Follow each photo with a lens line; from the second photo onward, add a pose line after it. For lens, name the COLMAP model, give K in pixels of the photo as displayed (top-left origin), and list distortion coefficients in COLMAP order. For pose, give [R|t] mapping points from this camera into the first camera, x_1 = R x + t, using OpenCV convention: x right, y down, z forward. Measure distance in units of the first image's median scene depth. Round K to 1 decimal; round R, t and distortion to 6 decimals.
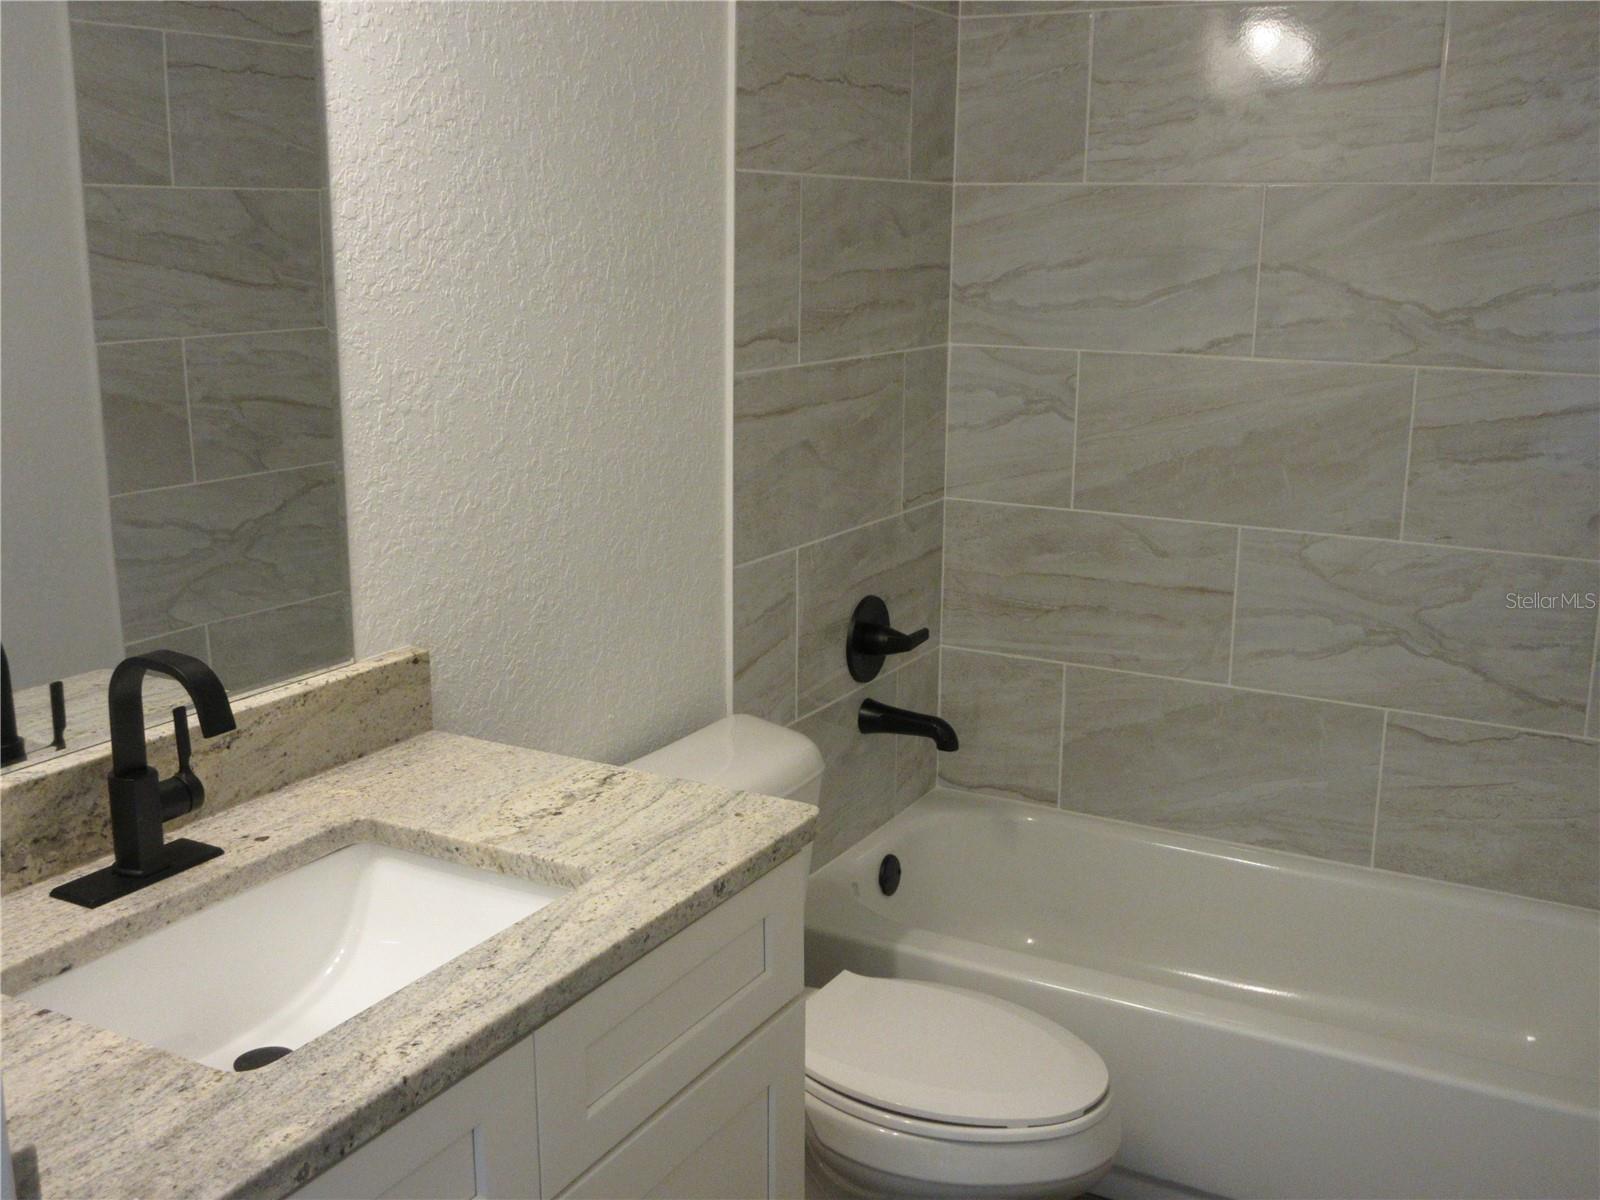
lens RADIAL K [[1638.6, 0, 789.9], [0, 1638.6, 594.0], [0, 0, 1]] dist [-0.008780, 0.014855]
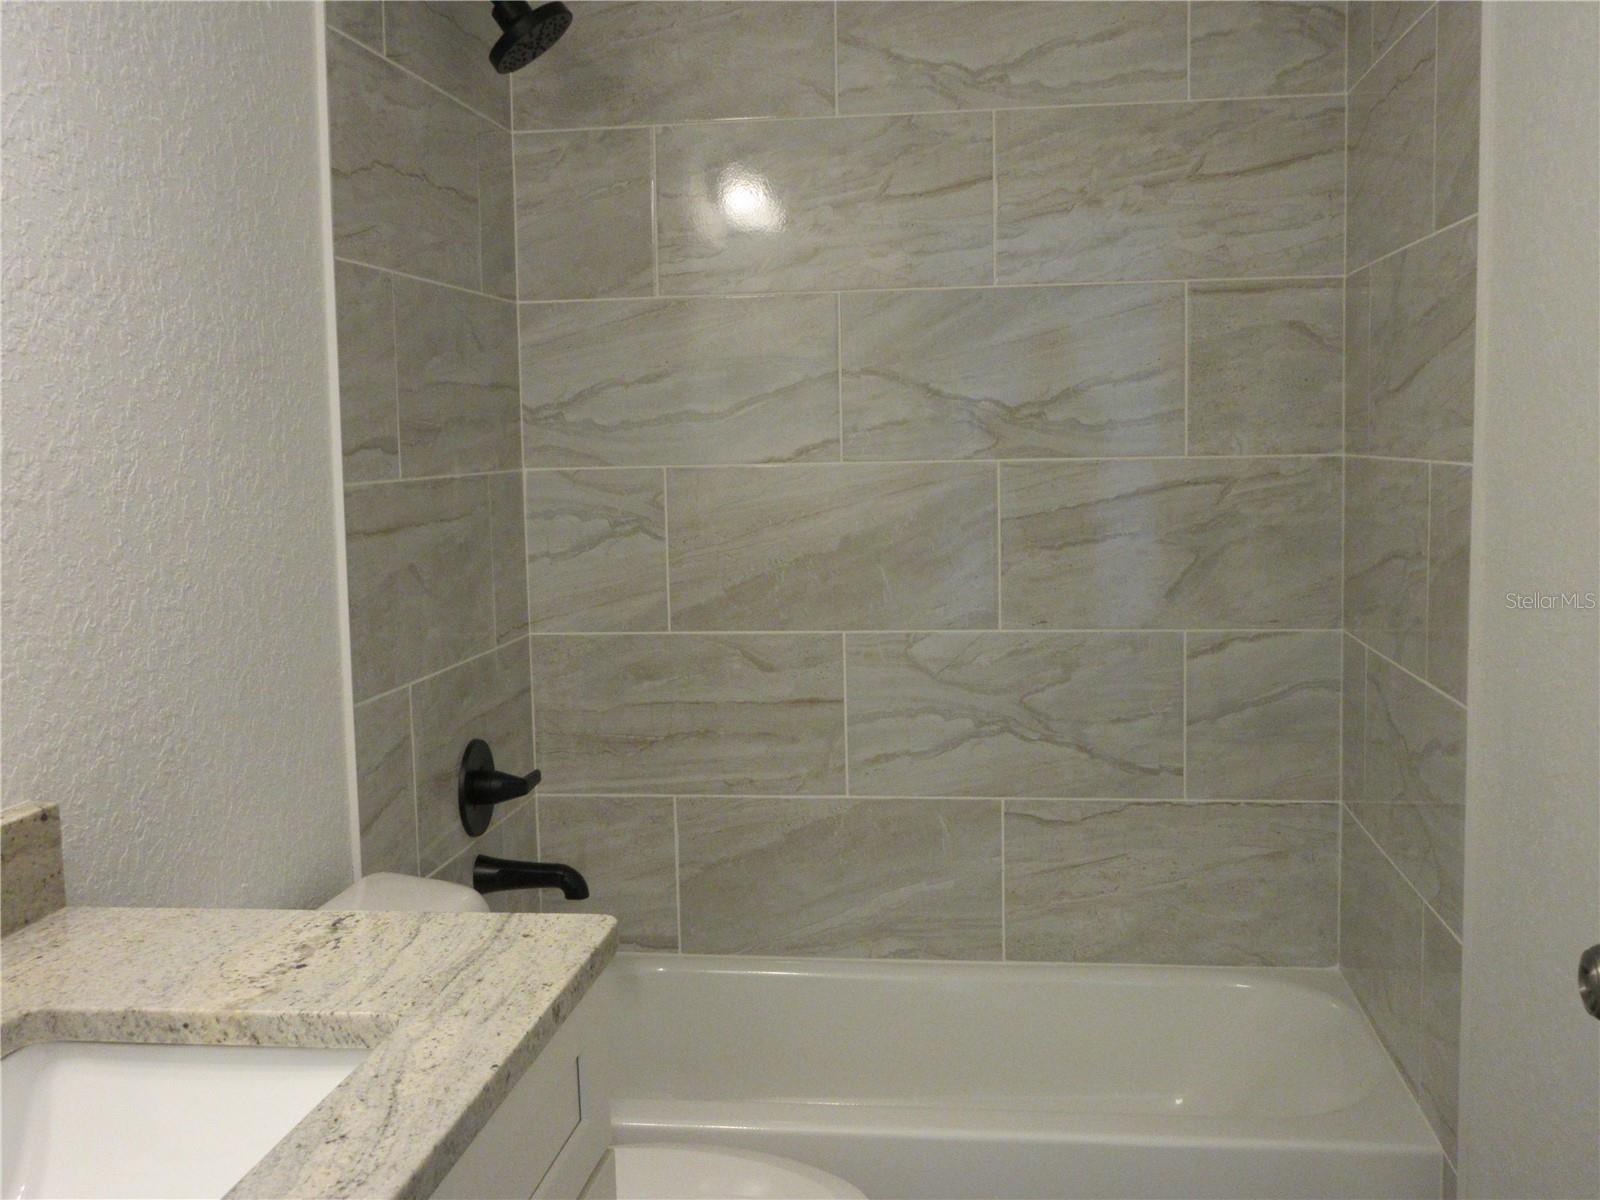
lens RADIAL K [[1638.6, 0, 789.9], [0, 1638.6, 594.0], [0, 0, 1]] dist [-0.008780, 0.014855]
pose [[0.930941, -0.066045, 0.359148, -0.117786], [0.111051, 0.988130, -0.106142, 0.040073], [-0.347875, 0.138695, 0.927225, 0.094358]]
